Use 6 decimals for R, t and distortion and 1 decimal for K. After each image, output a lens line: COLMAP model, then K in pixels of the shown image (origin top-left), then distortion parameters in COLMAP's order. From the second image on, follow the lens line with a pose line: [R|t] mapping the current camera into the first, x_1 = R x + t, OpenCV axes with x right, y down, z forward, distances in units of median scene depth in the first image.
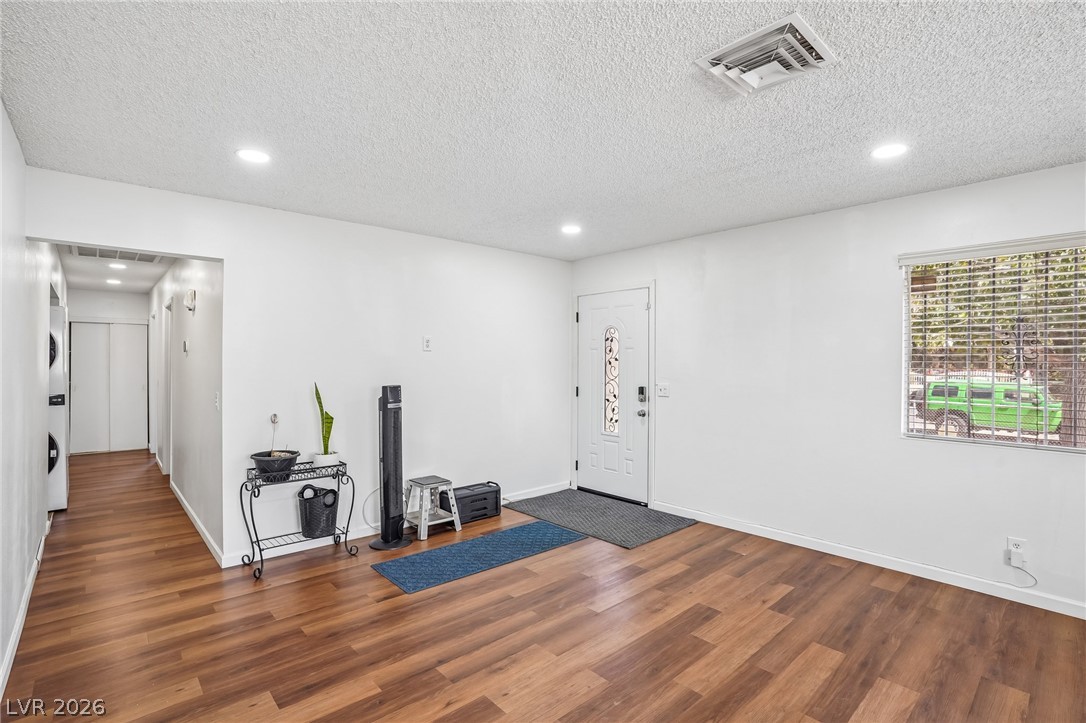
lens RADIAL K [[515.7, 0, 527.8], [0, 515.7, 362.9], [0, 0, 1]] dist [-0.049111, 0.009647]
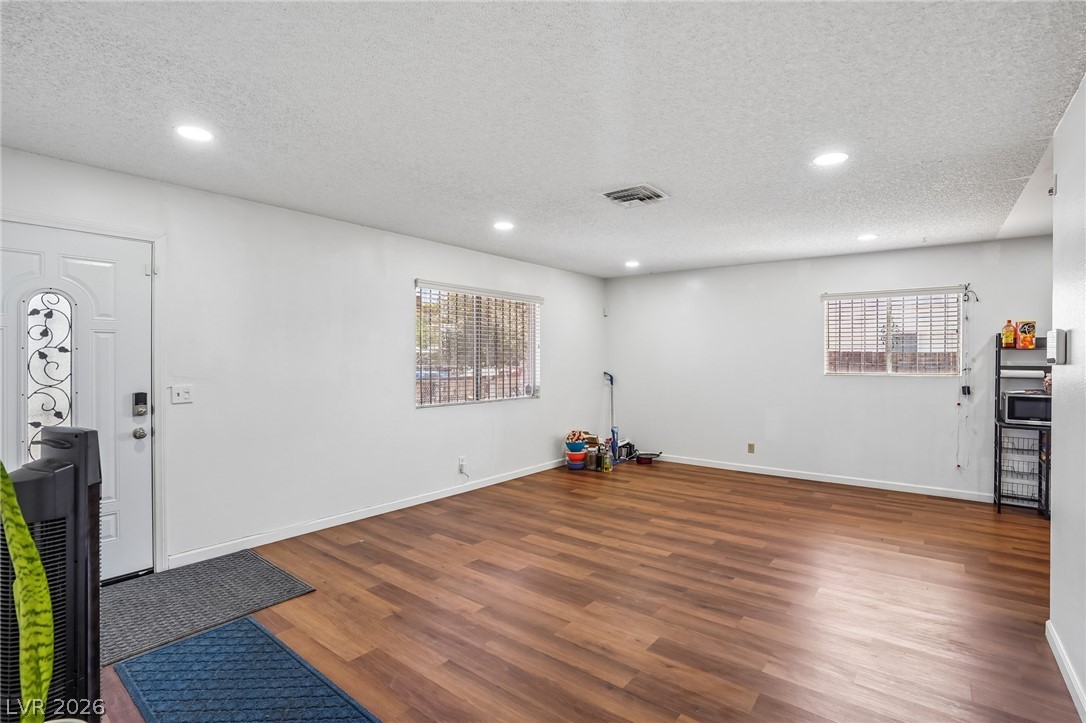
lens RADIAL K [[515.7, 0, 550.7], [0, 515.7, 357.9], [0, 0, 1]] dist [-0.049111, 0.009647]
pose [[-0.192745, -0.002404, 0.981246, -0.691232], [0.002741, 0.999992, 0.002988, 0.002911], [-0.981245, 0.003266, -0.192737, 0.856034]]
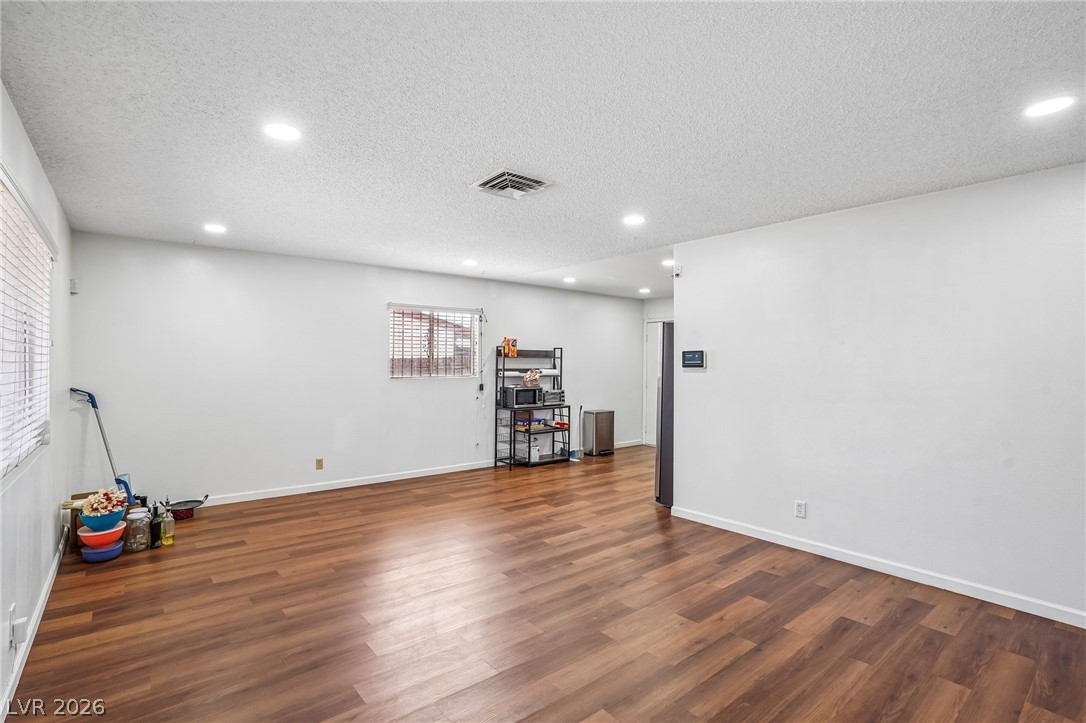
lens RADIAL K [[515.7, 0, 531.3], [0, 515.7, 356.2], [0, 0, 1]] dist [-0.049111, 0.009647]
pose [[-0.998888, -0.001873, 0.047116, 0.165895], [-0.002183, 0.999976, -0.006523, -0.004346], [-0.047103, -0.006619, -0.998868, 1.384980]]
